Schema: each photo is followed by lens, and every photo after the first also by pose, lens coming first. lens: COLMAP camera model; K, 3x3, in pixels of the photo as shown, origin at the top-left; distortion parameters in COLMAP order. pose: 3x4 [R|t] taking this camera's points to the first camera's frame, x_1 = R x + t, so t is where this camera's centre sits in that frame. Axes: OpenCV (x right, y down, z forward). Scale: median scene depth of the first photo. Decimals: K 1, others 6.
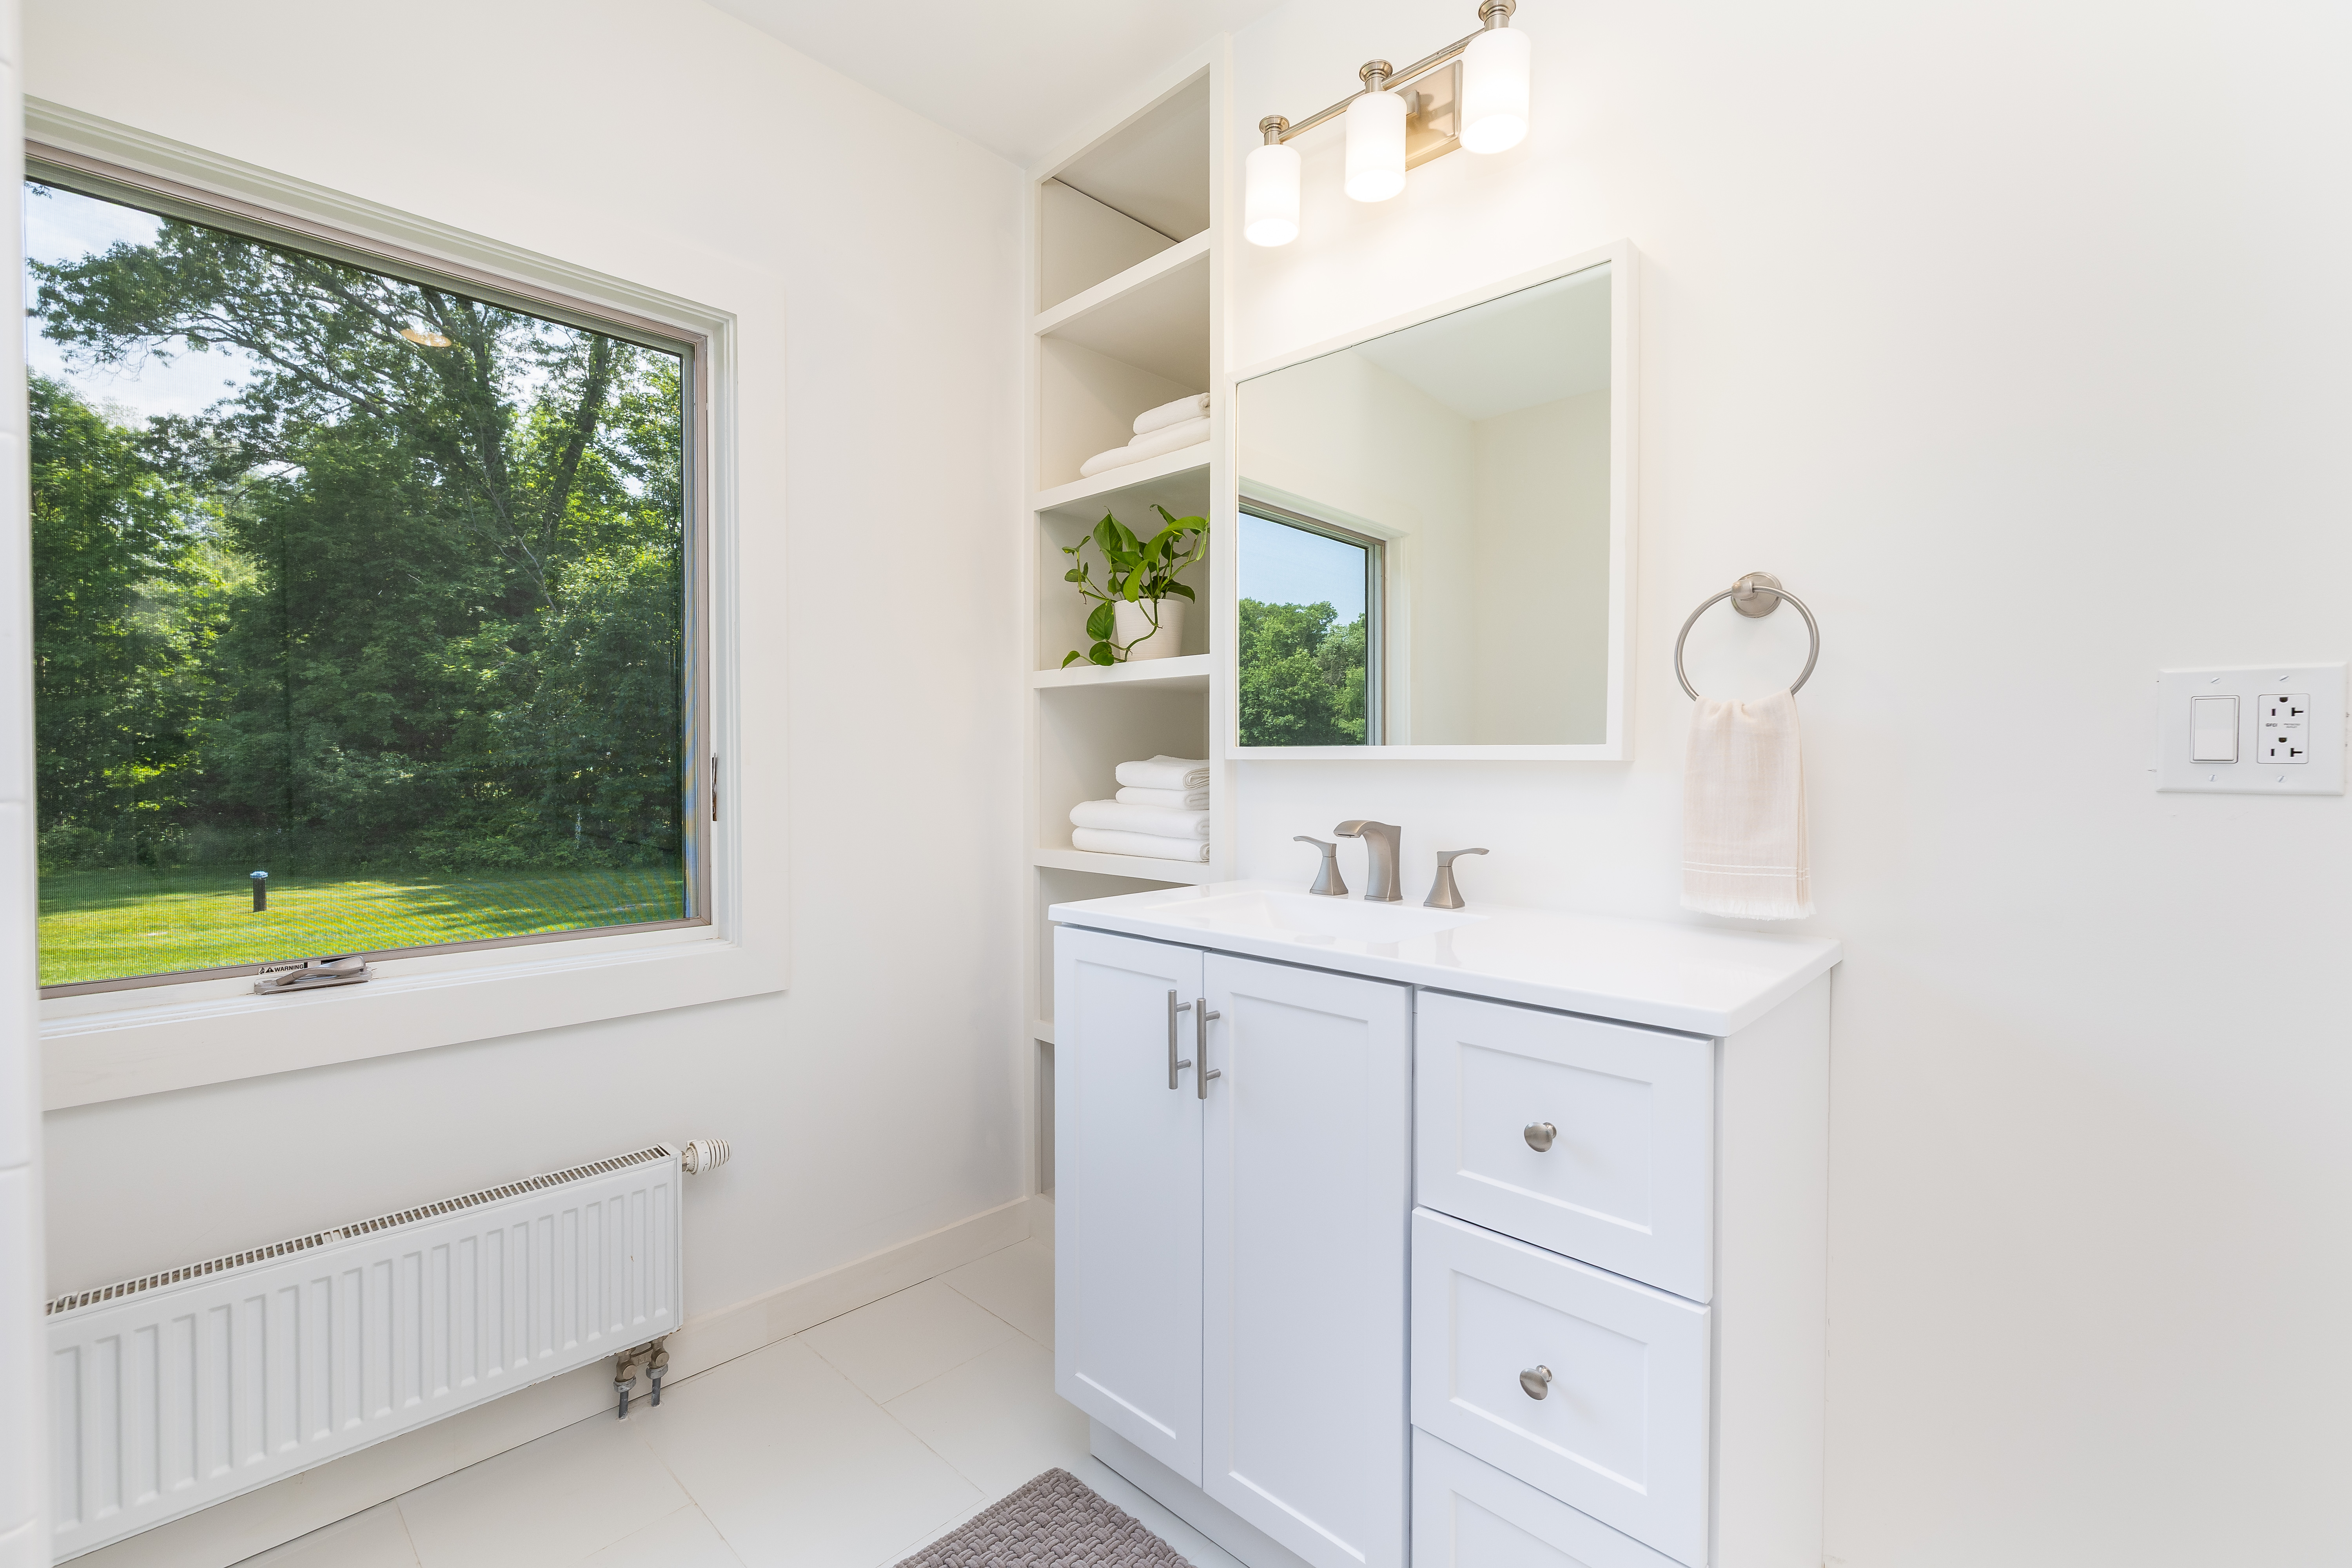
lens RADIAL K [[1029.9, 0, 1120.5], [0, 1029.9, 769.6], [0, 0, 1]] dist [-0.028647, 0.000105]
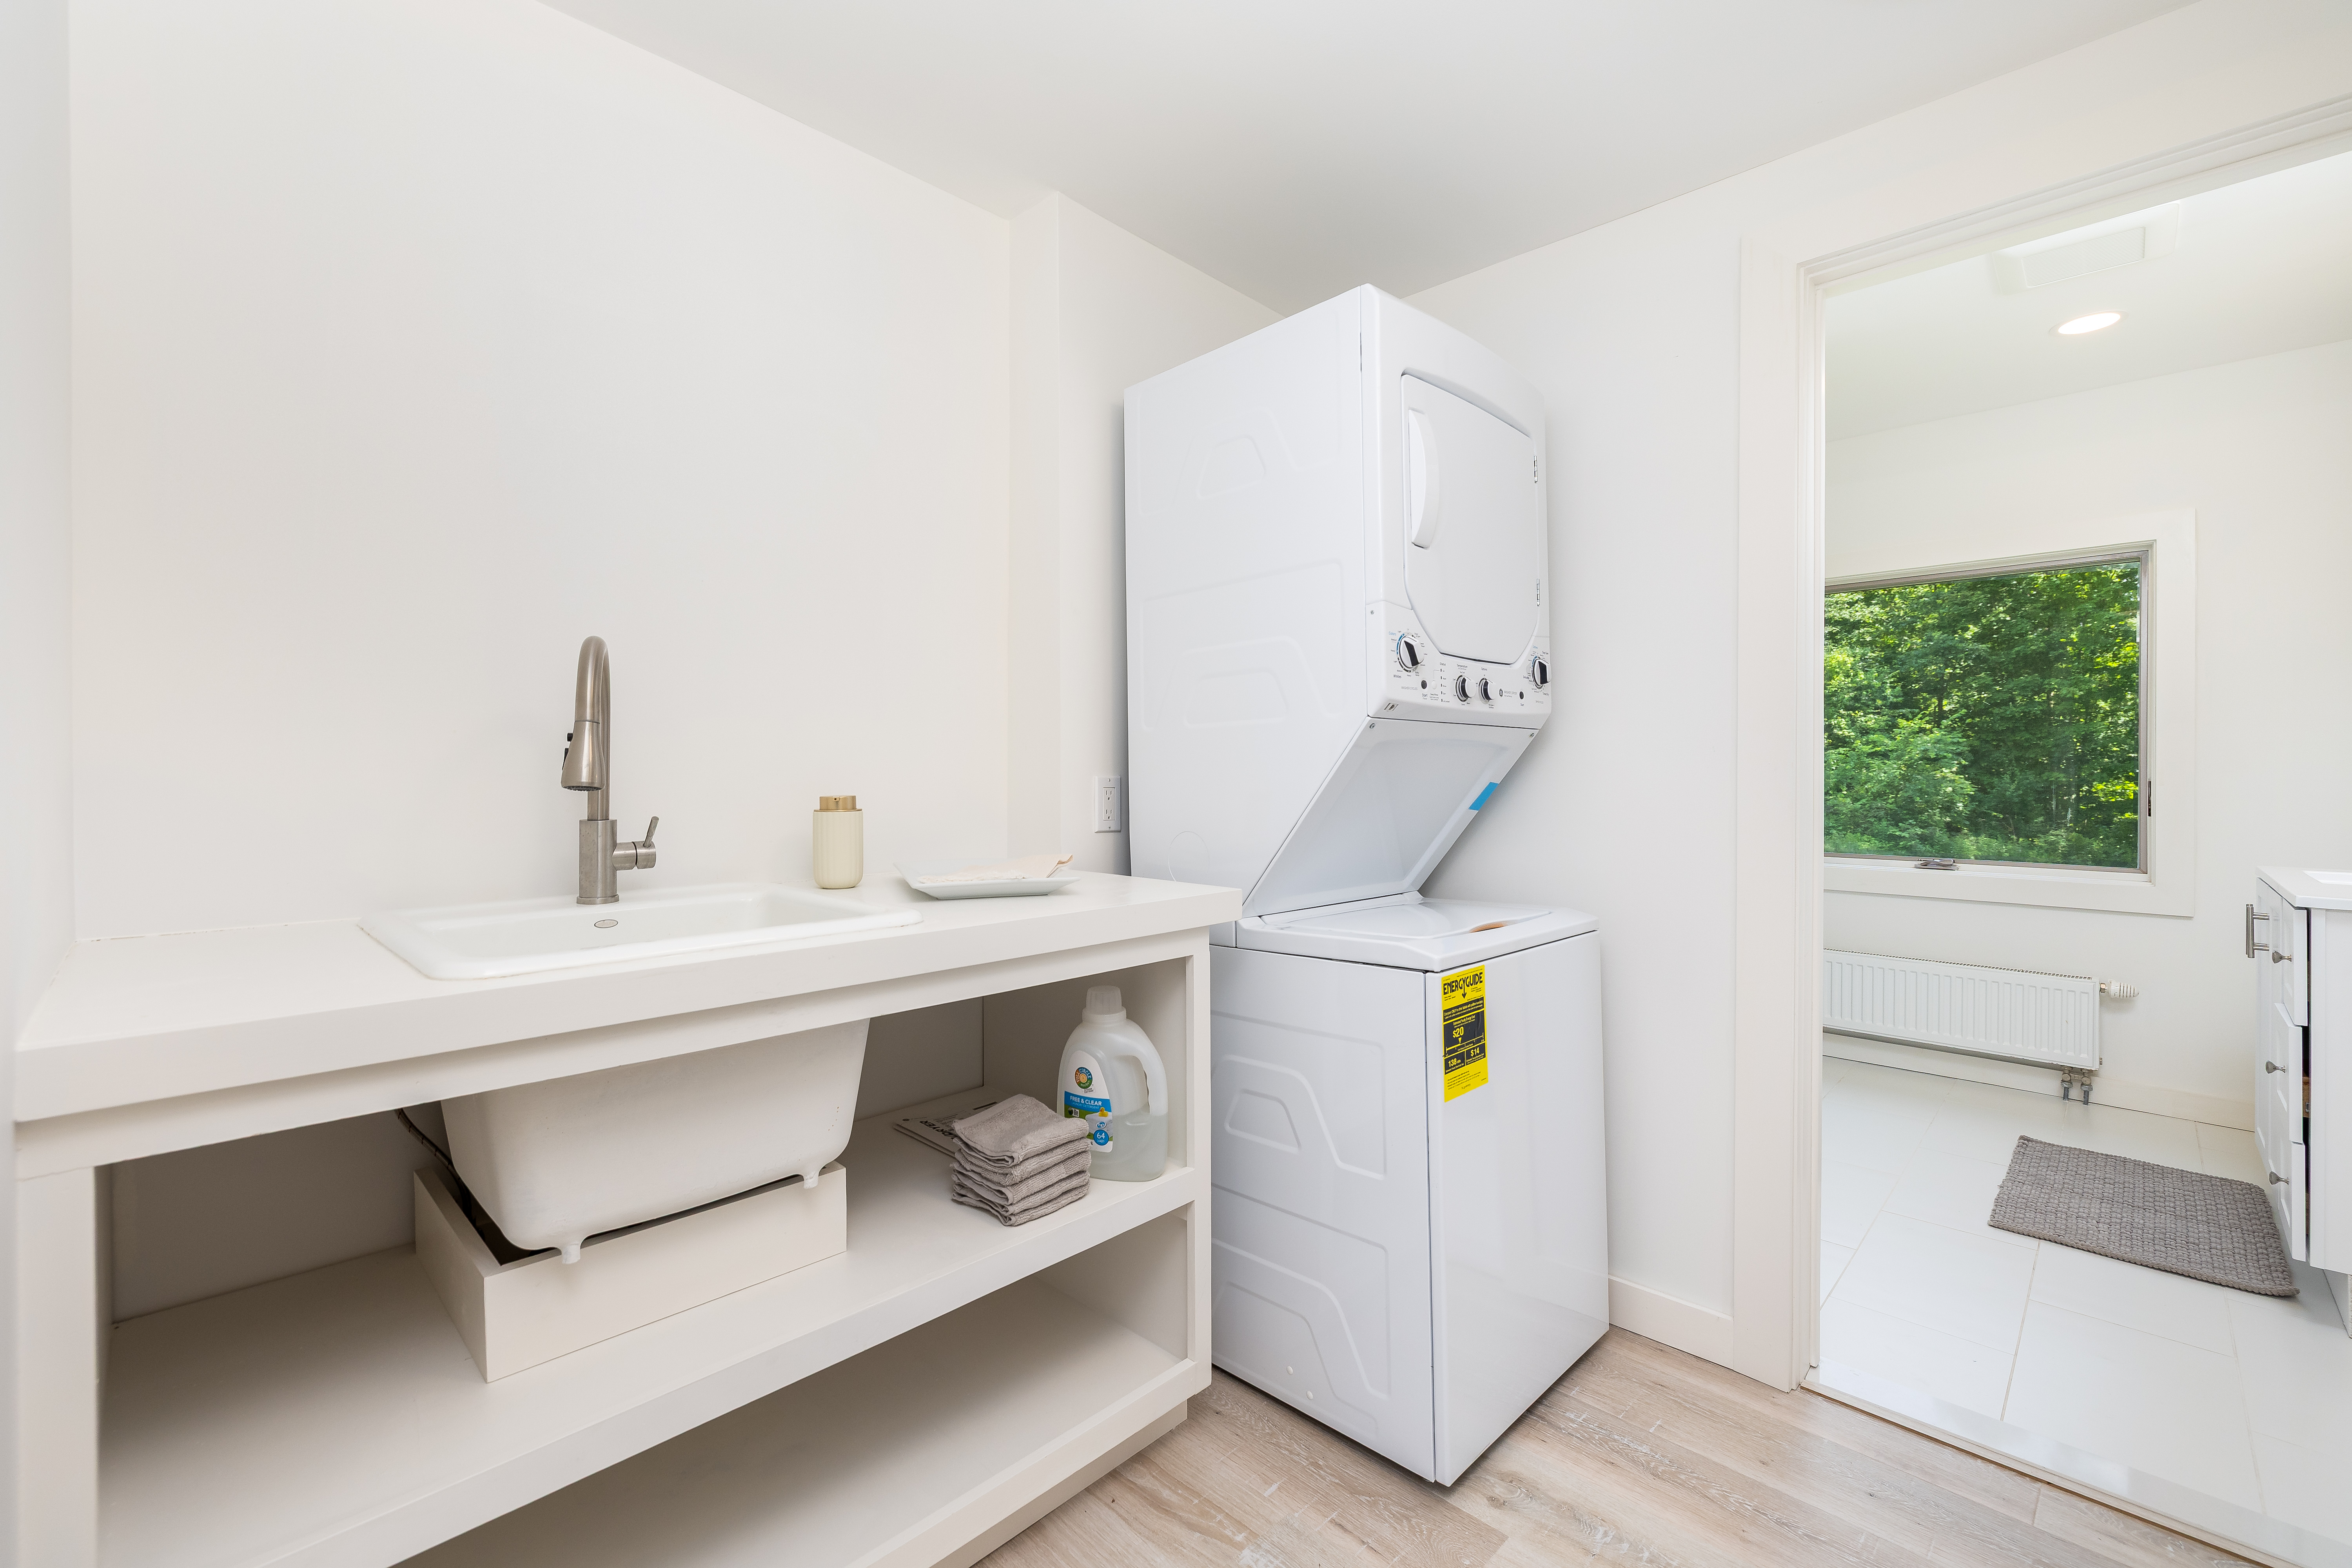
lens RADIAL K [[1014.3, 0, 1159.4], [0, 1014.3, 776.0], [0, 0, 1]] dist [0.027276, -0.009887]
pose [[0.005210, 0.005271, -0.999973, 0.175963], [-0.012916, 0.999903, 0.005203, -0.001540], [0.999903, 0.012888, 0.005277, -0.095804]]
